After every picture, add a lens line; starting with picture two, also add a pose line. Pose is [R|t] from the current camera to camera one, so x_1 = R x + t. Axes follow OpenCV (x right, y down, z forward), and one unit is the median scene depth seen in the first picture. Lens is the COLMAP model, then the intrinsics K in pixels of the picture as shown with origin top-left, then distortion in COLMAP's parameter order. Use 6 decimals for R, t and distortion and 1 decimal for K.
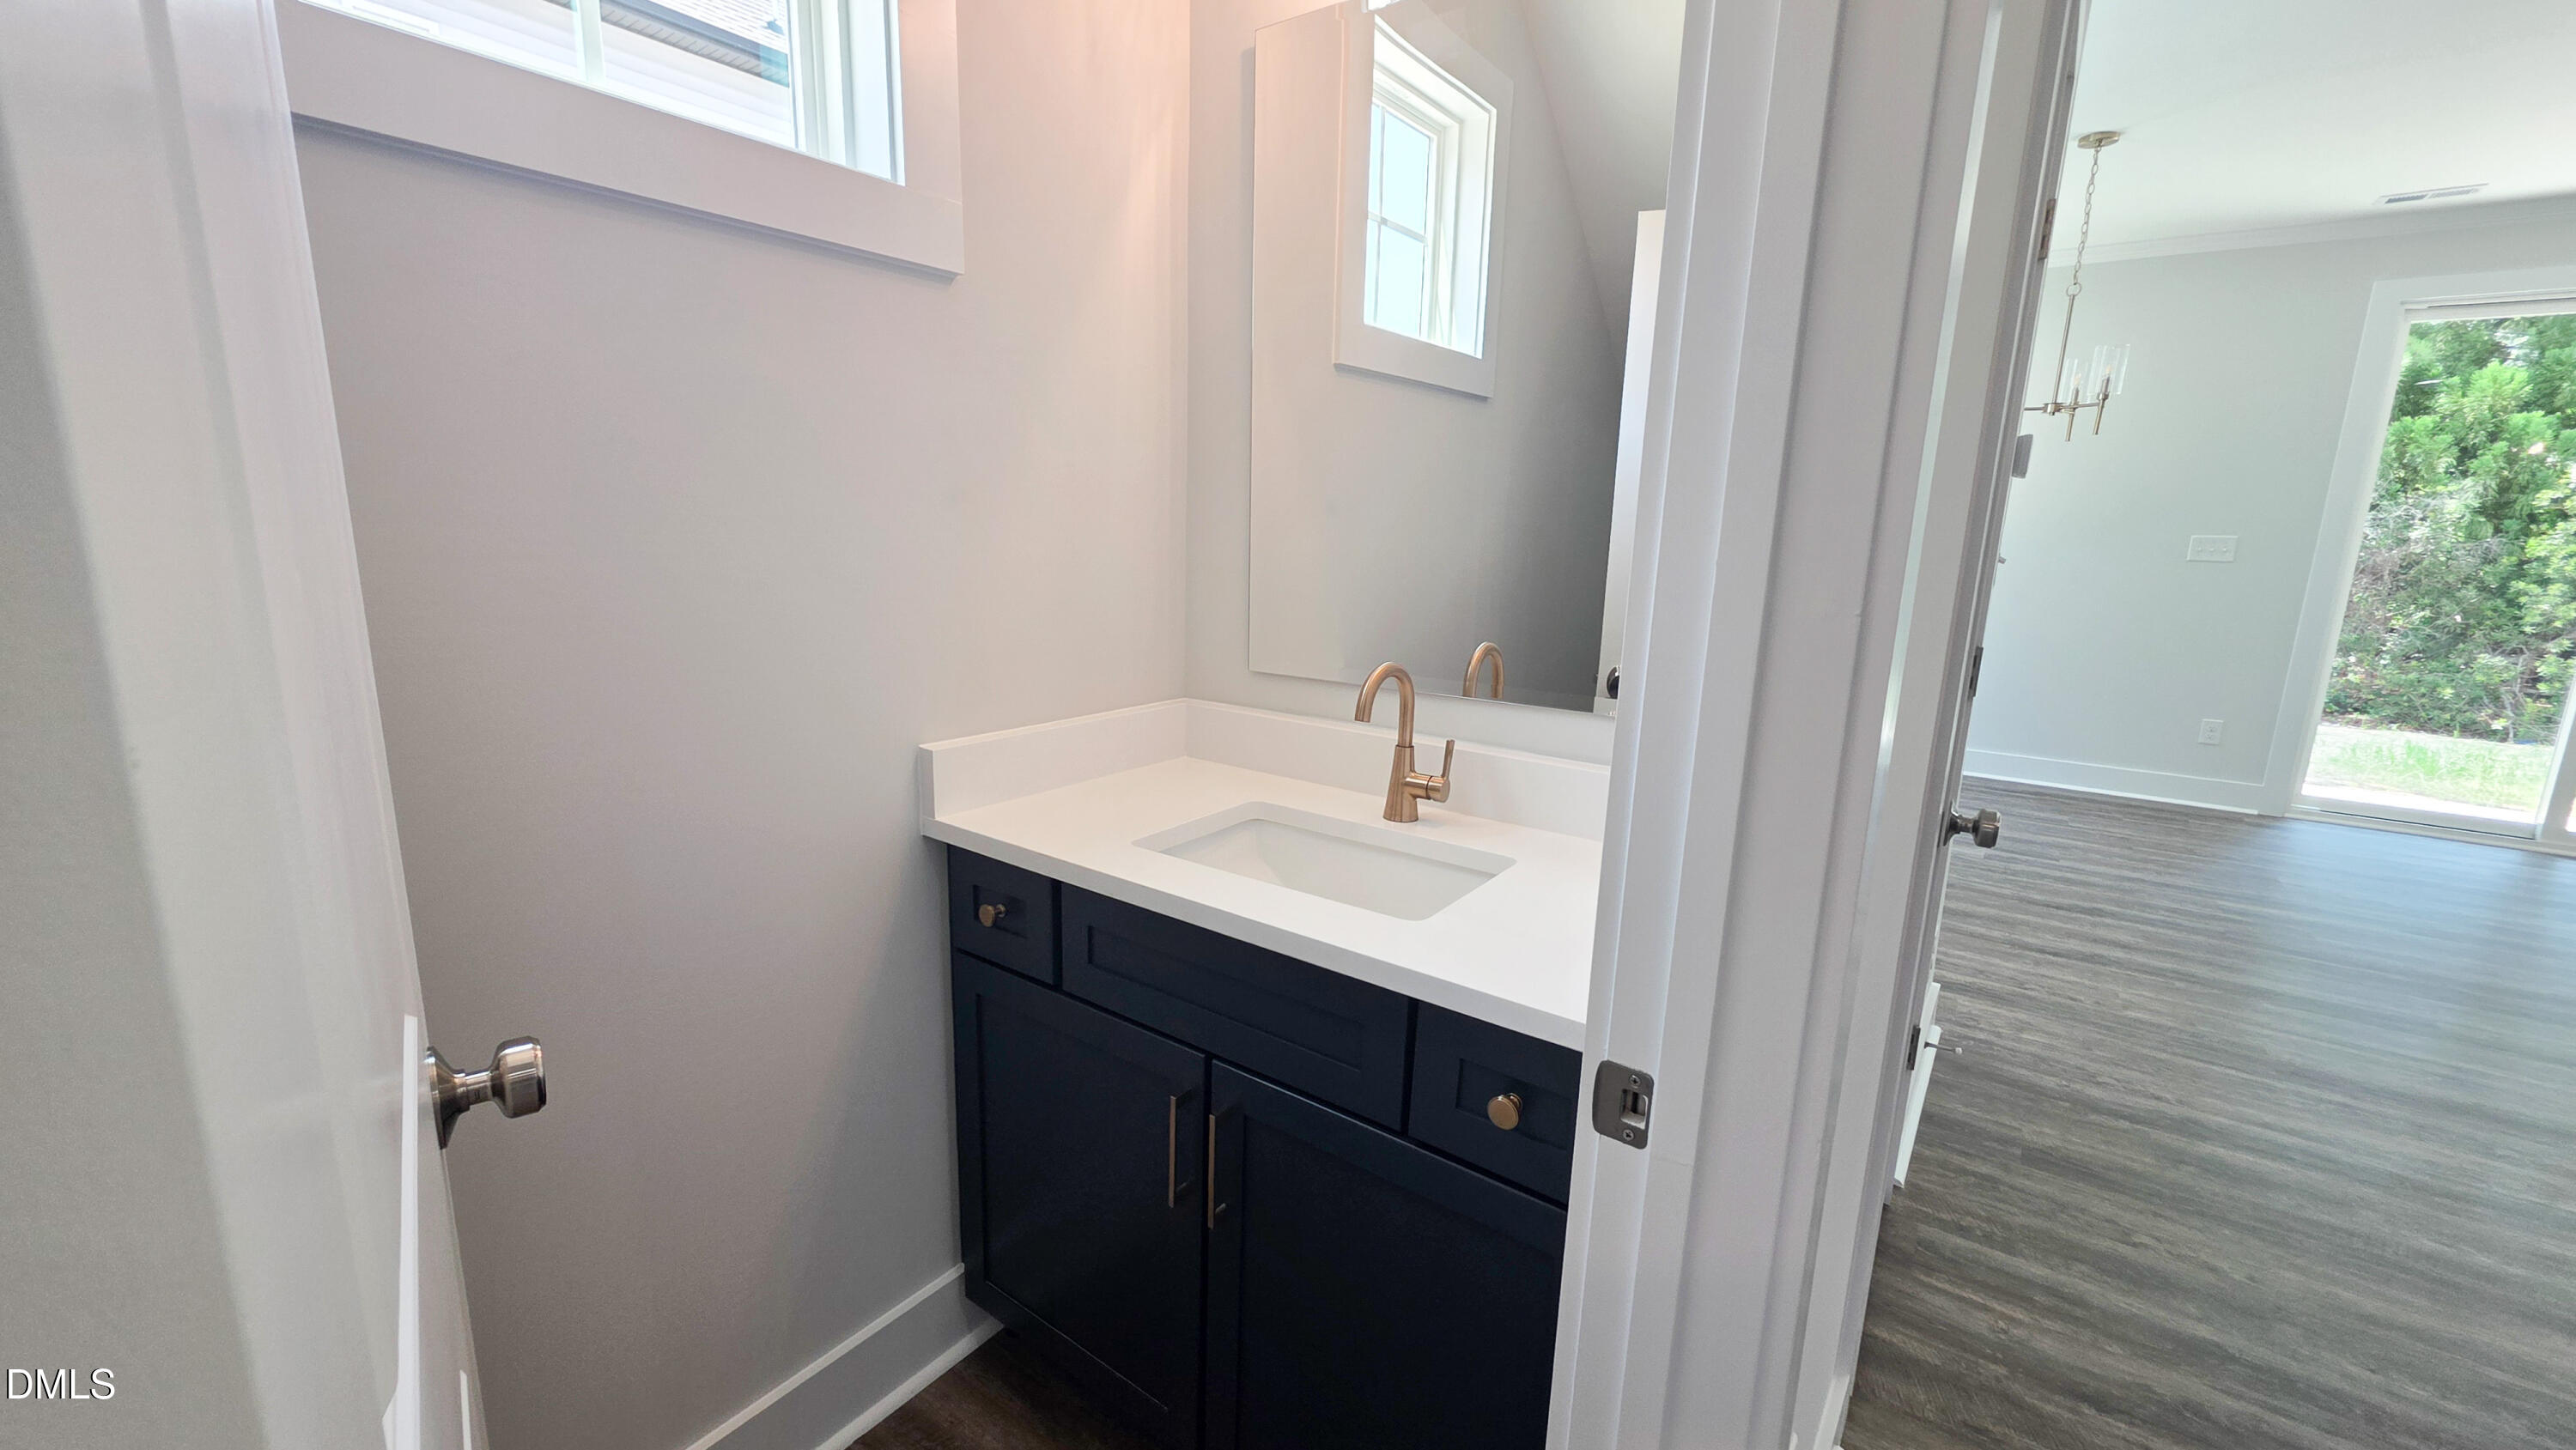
lens RADIAL K [[1026.9, 0, 1273.3], [0, 1026.9, 725.3], [0, 0, 1]] dist [0.001097, -0.000260]
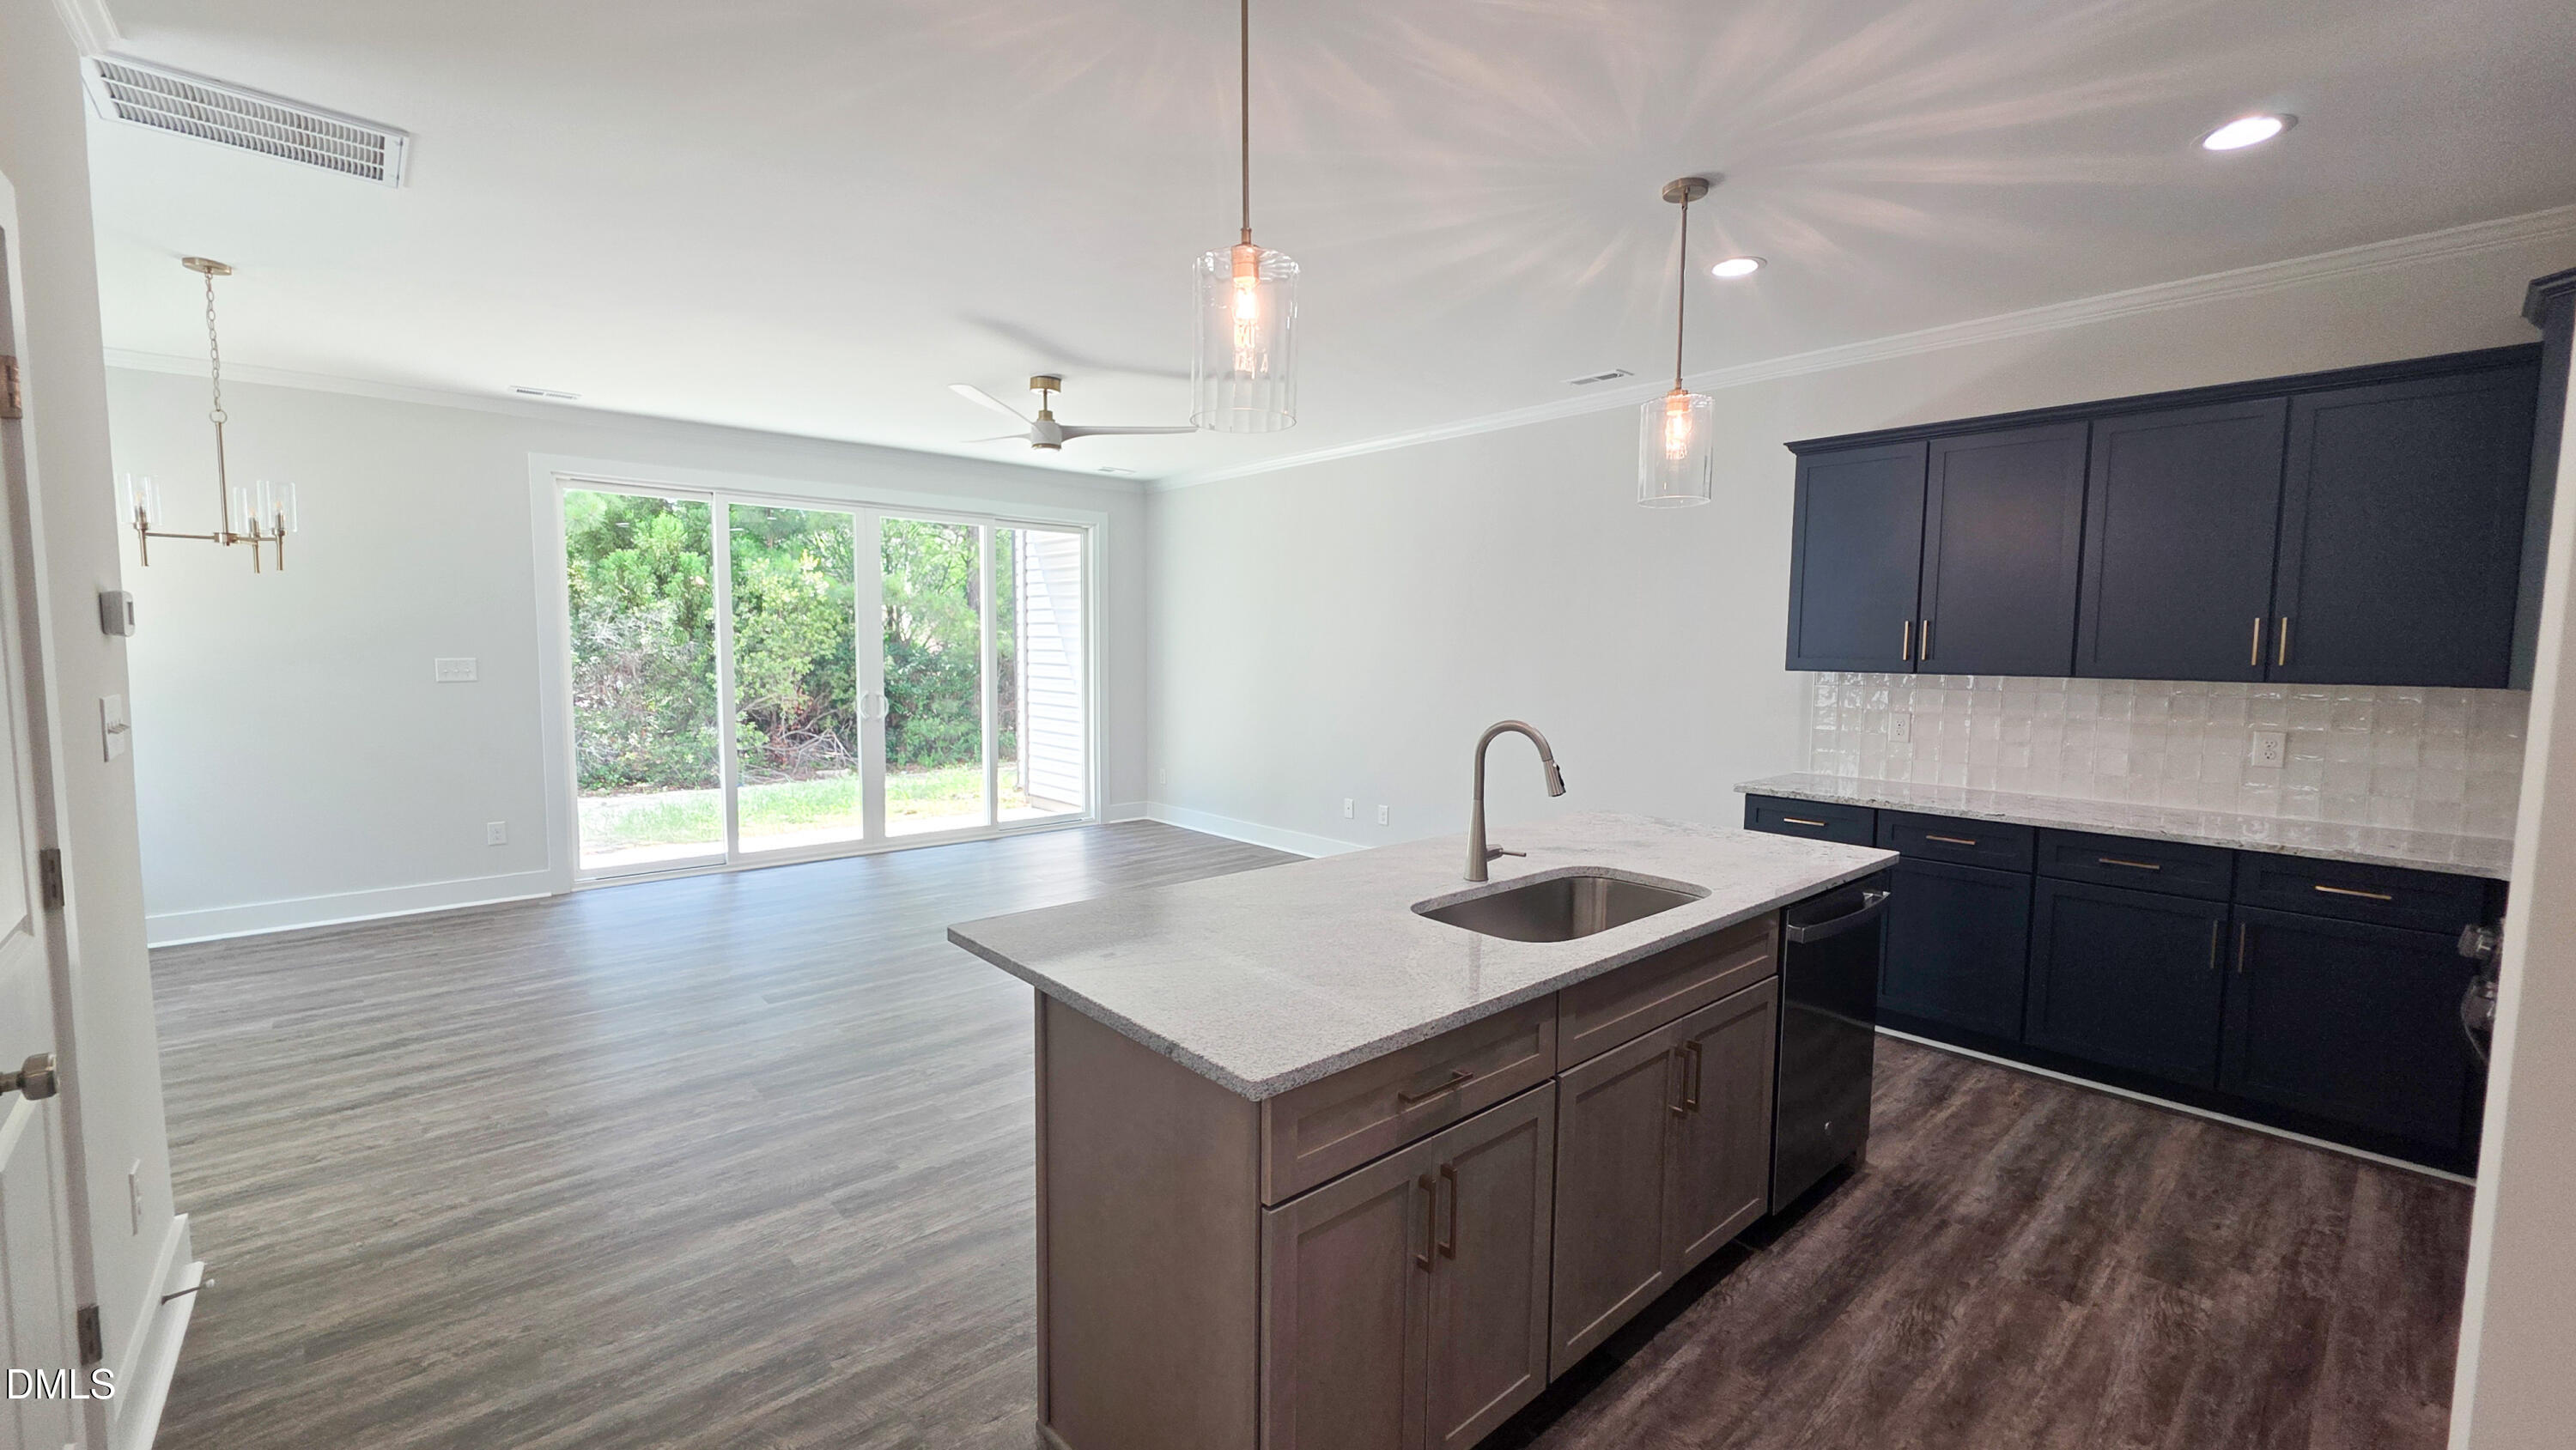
lens RADIAL K [[1032.0, 0, 1278.5], [0, 1032.0, 723.0], [0, 0, 1]] dist [0.001059, -0.000321]
pose [[0.209351, -0.095912, 0.973125, 0.034447], [0.190852, 0.980047, 0.055535, -0.015693], [-0.959035, 0.174097, 0.223479, -0.095280]]
